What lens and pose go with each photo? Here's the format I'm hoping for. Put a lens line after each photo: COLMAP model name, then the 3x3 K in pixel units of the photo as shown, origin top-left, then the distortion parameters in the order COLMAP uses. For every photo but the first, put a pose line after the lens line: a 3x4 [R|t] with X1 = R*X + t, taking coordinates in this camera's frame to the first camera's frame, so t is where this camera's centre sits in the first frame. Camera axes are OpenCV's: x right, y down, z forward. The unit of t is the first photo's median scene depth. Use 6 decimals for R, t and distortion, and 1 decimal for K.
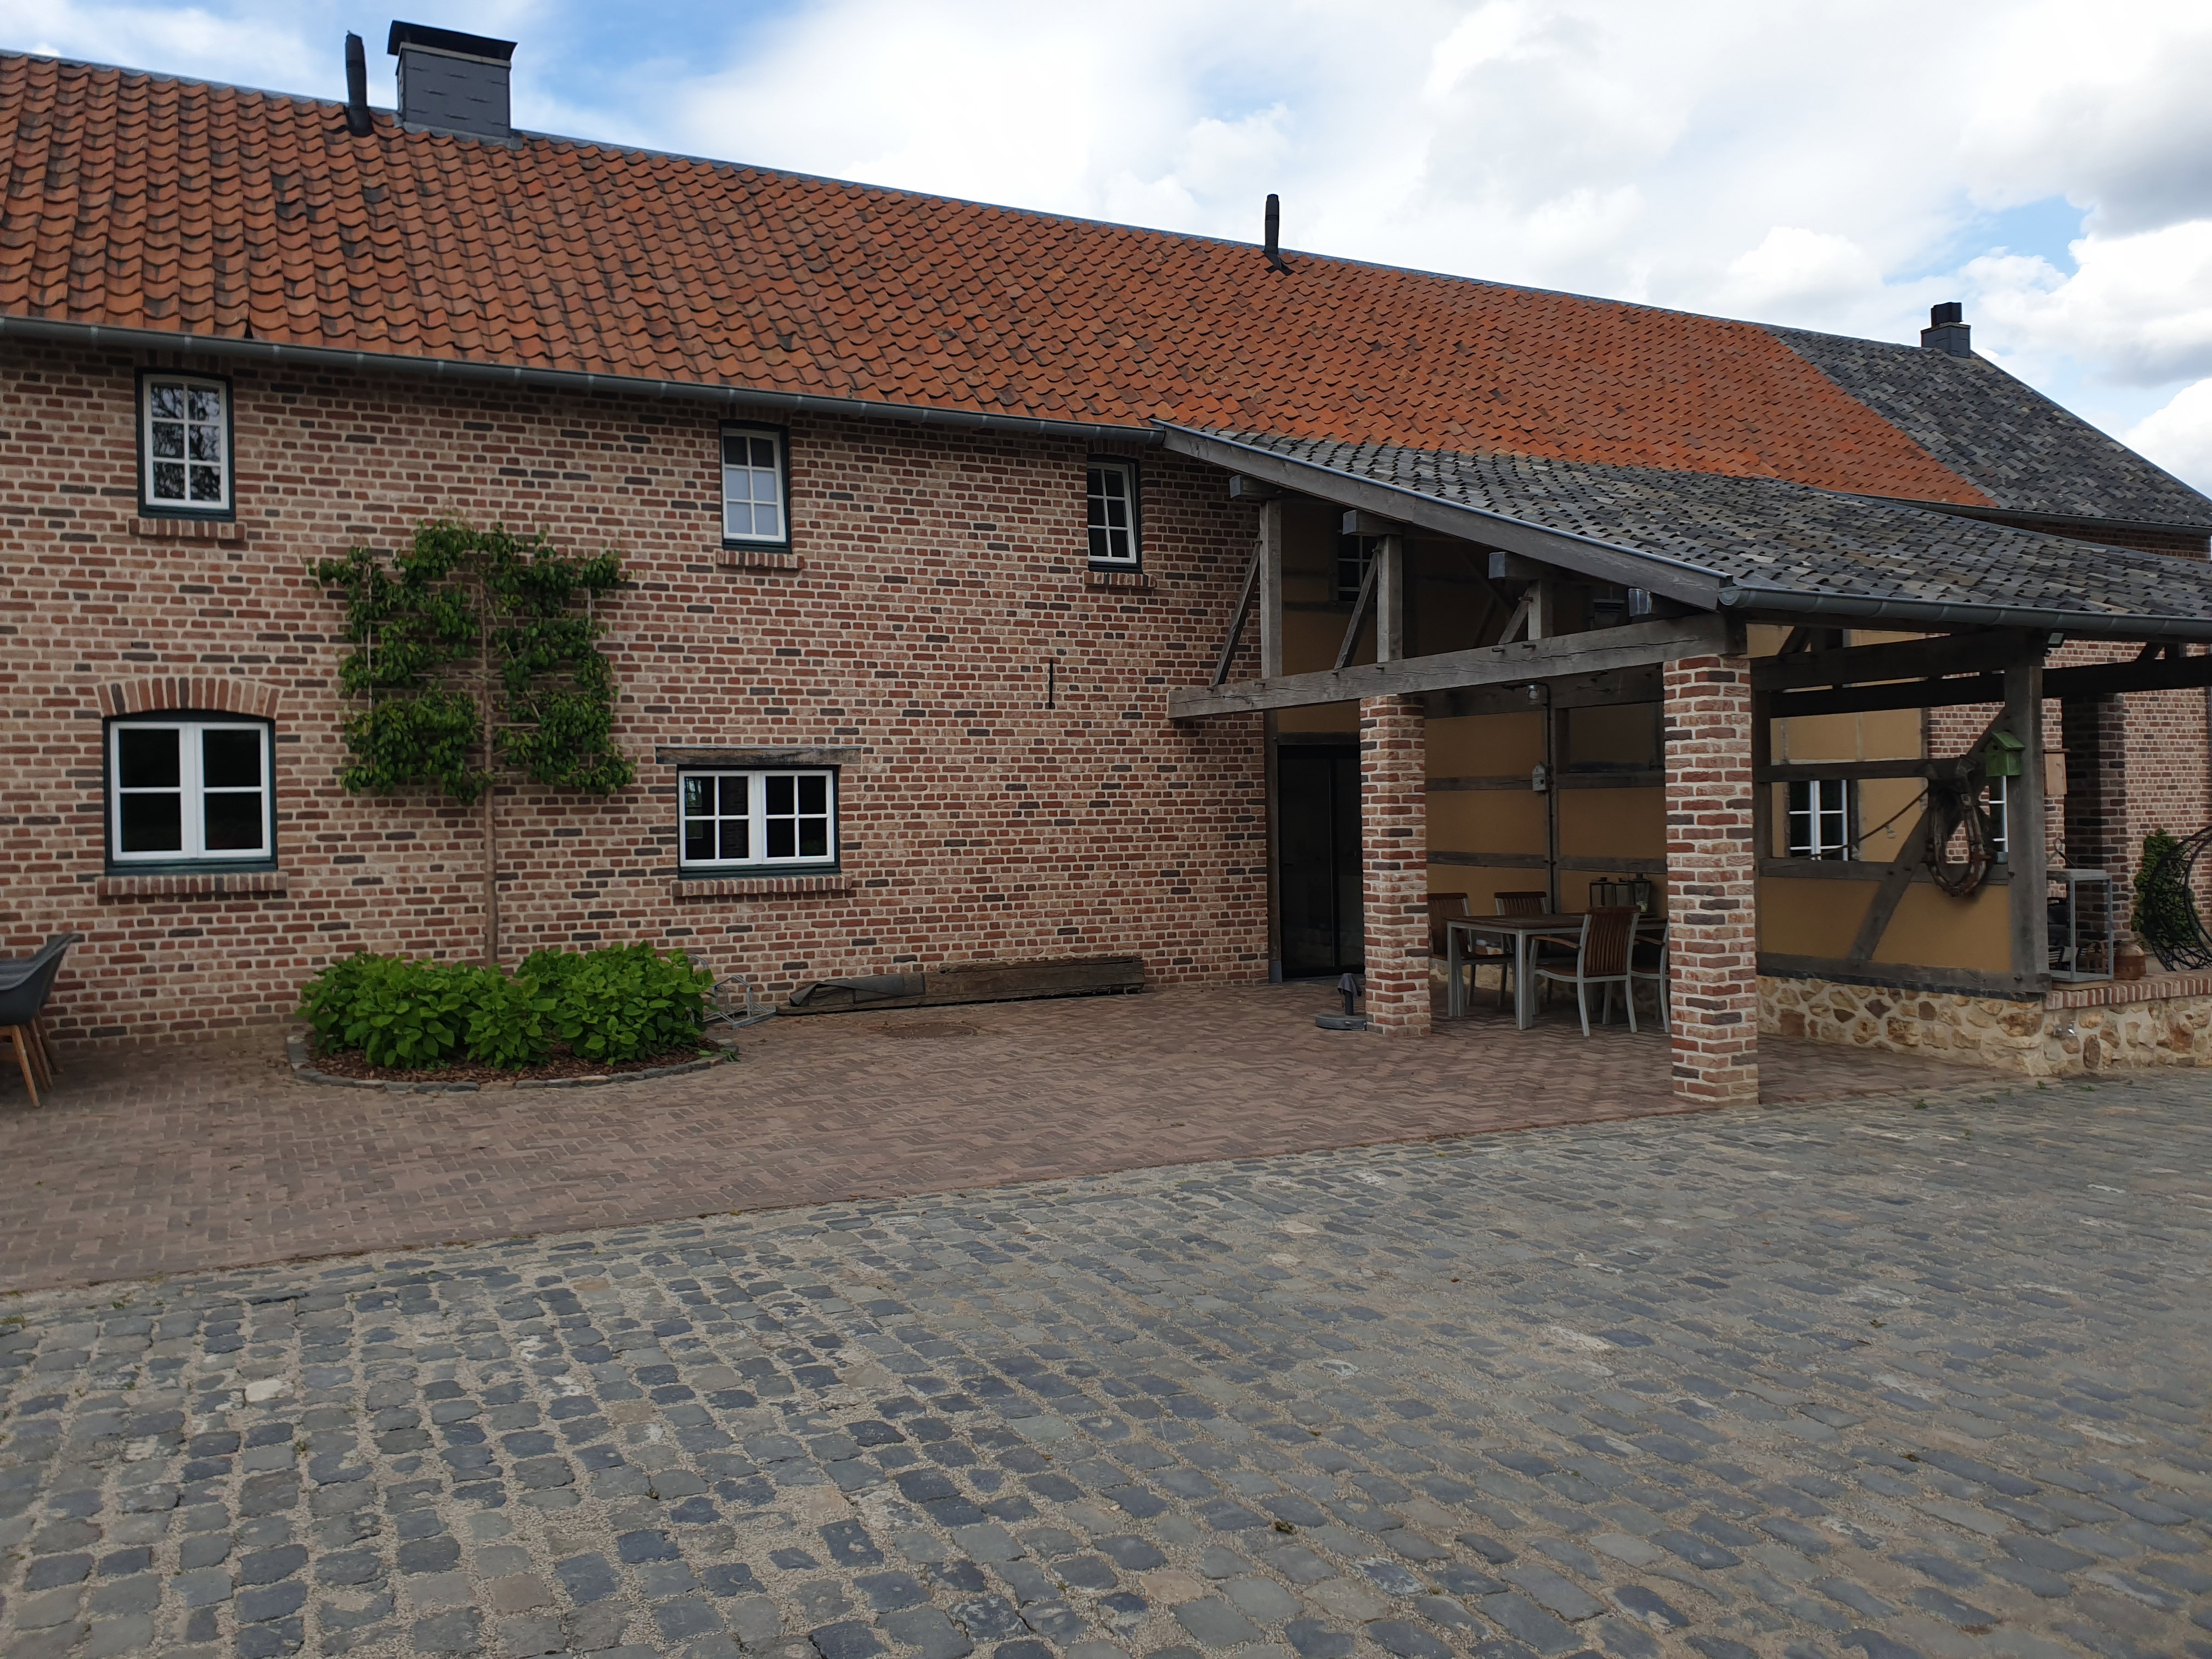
lens RADIAL K [[1672.3, 0, 1106.0], [0, 1672.3, 829.5], [0, 0, 1]] dist [-0.020157, 0.008030]
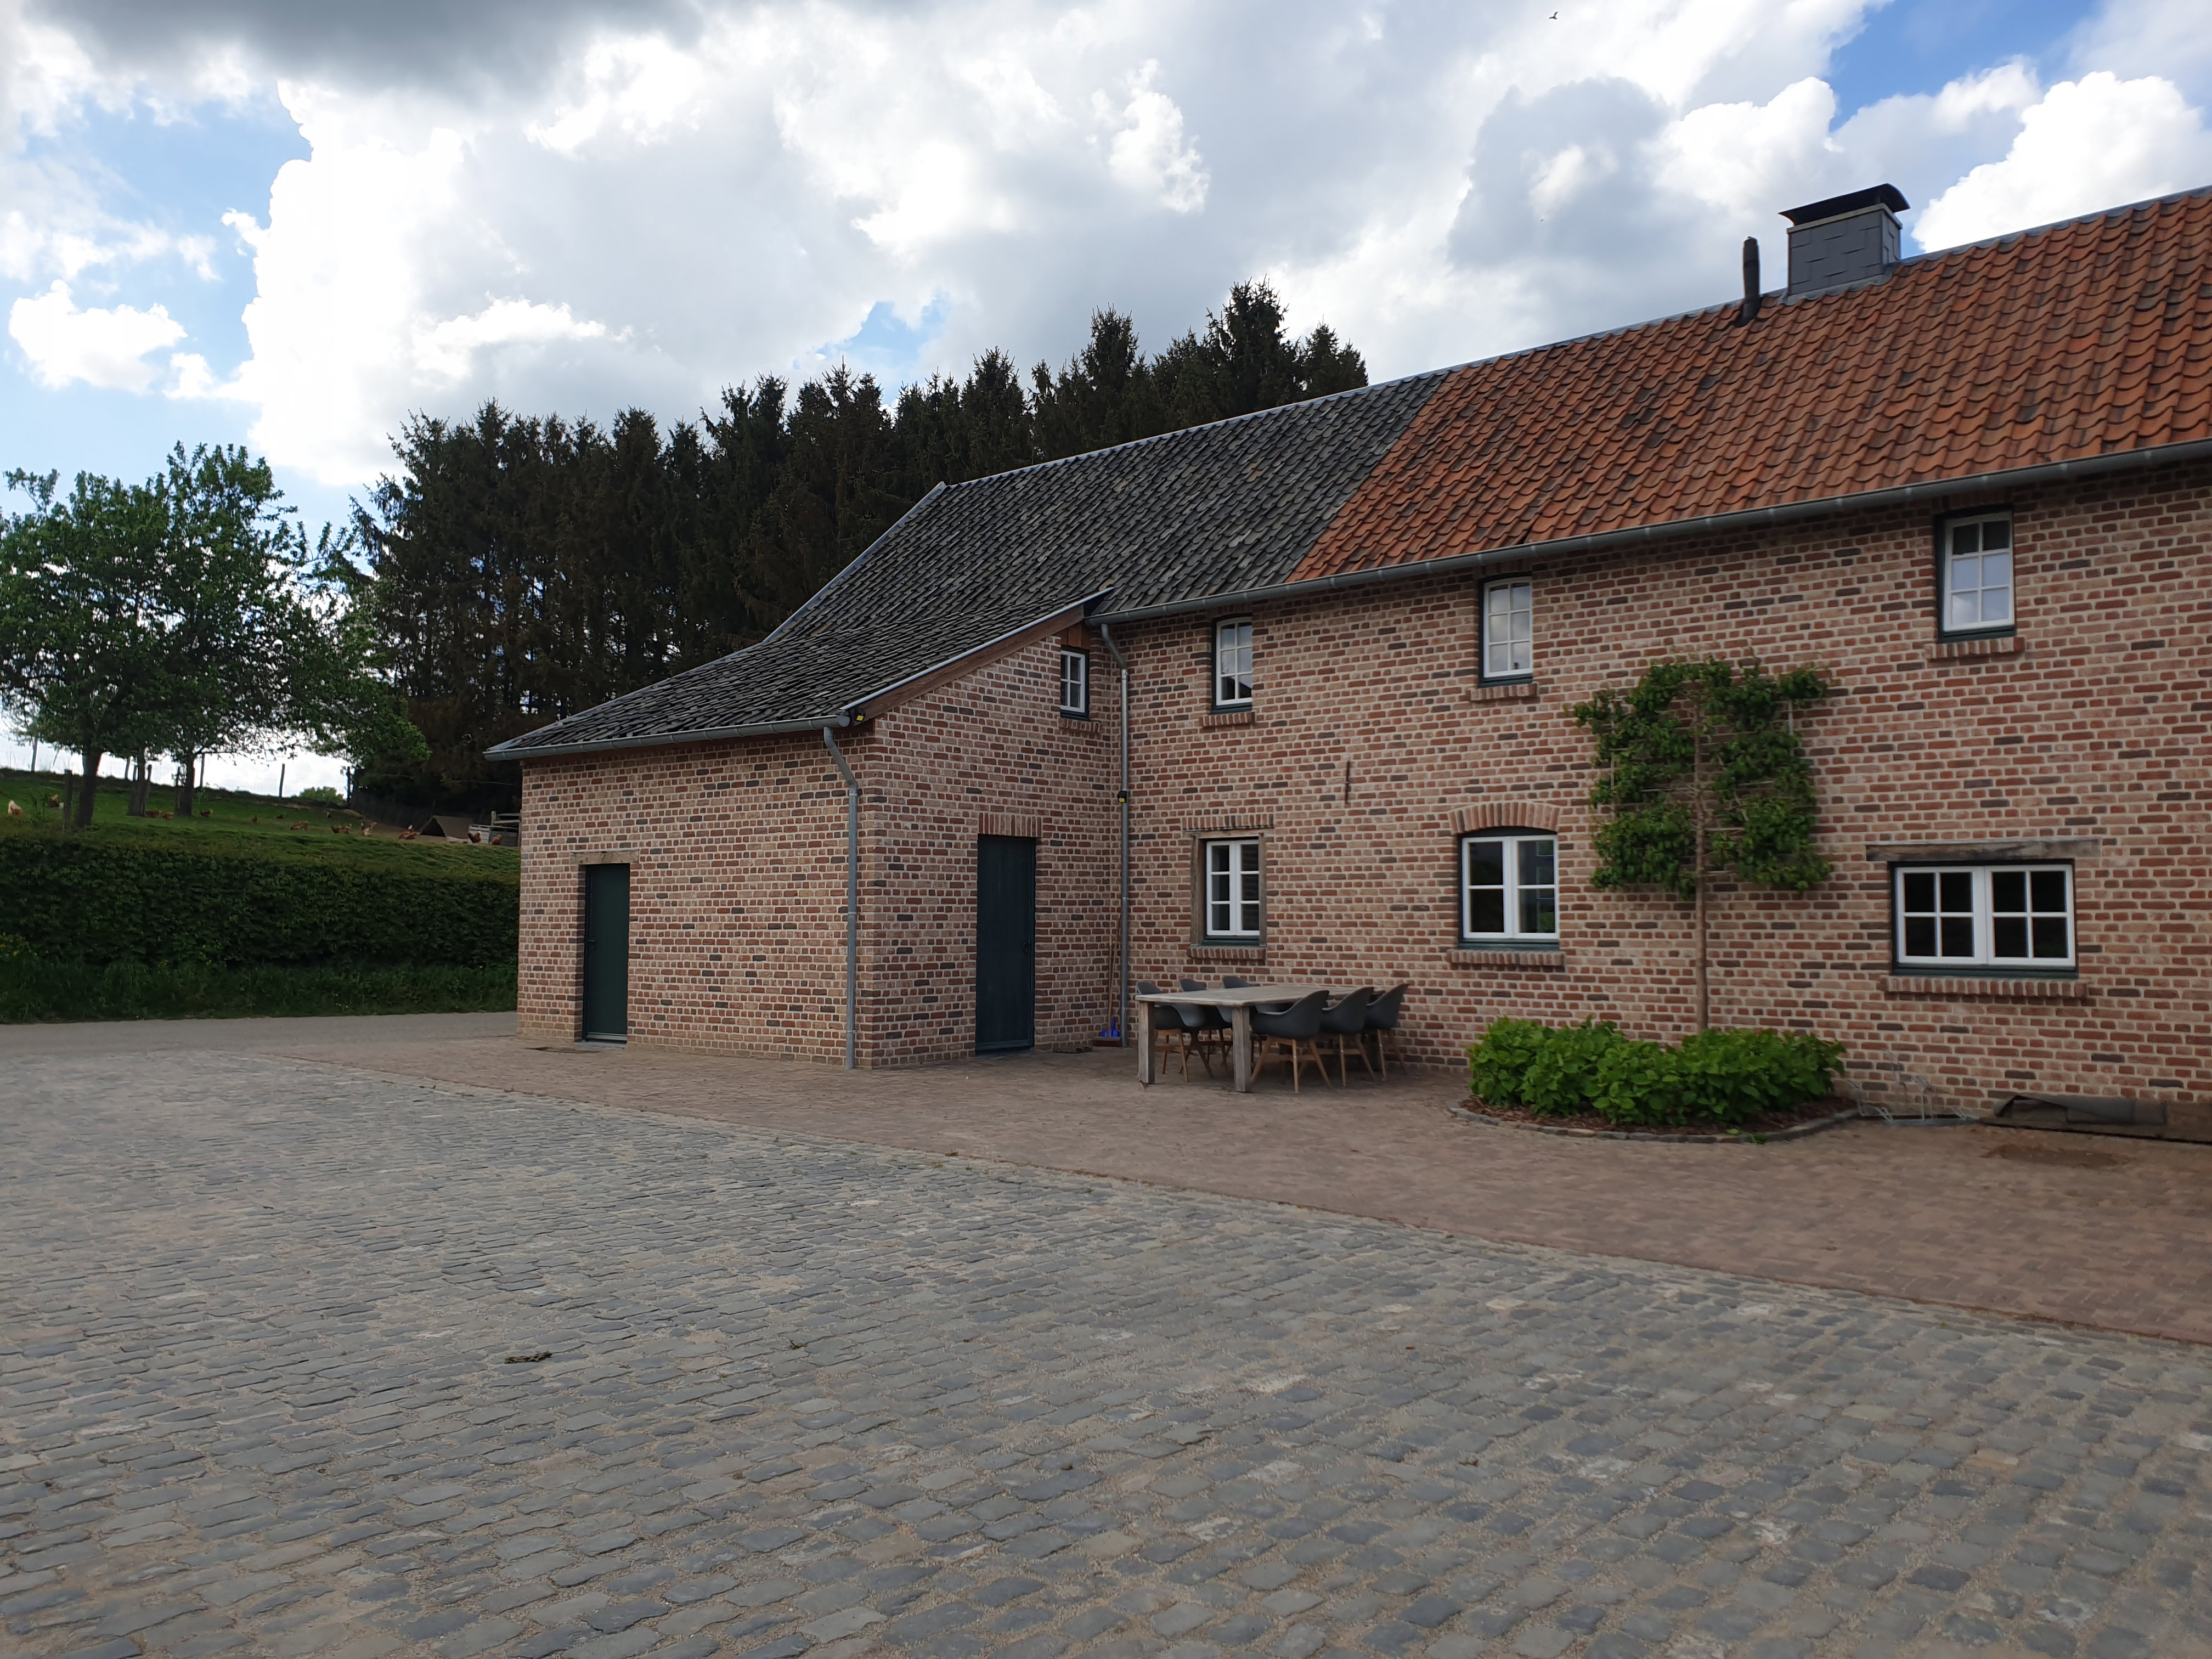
lens RADIAL K [[1672.3, 0, 1106.0], [0, 1672.3, 829.5], [0, 0, 1]] dist [-0.020157, 0.008030]
pose [[0.360558, -0.033881, -0.932121, 0.517361], [-0.022474, 0.998734, -0.044996, -0.002100], [0.932466, 0.037172, 0.359340, 0.193452]]
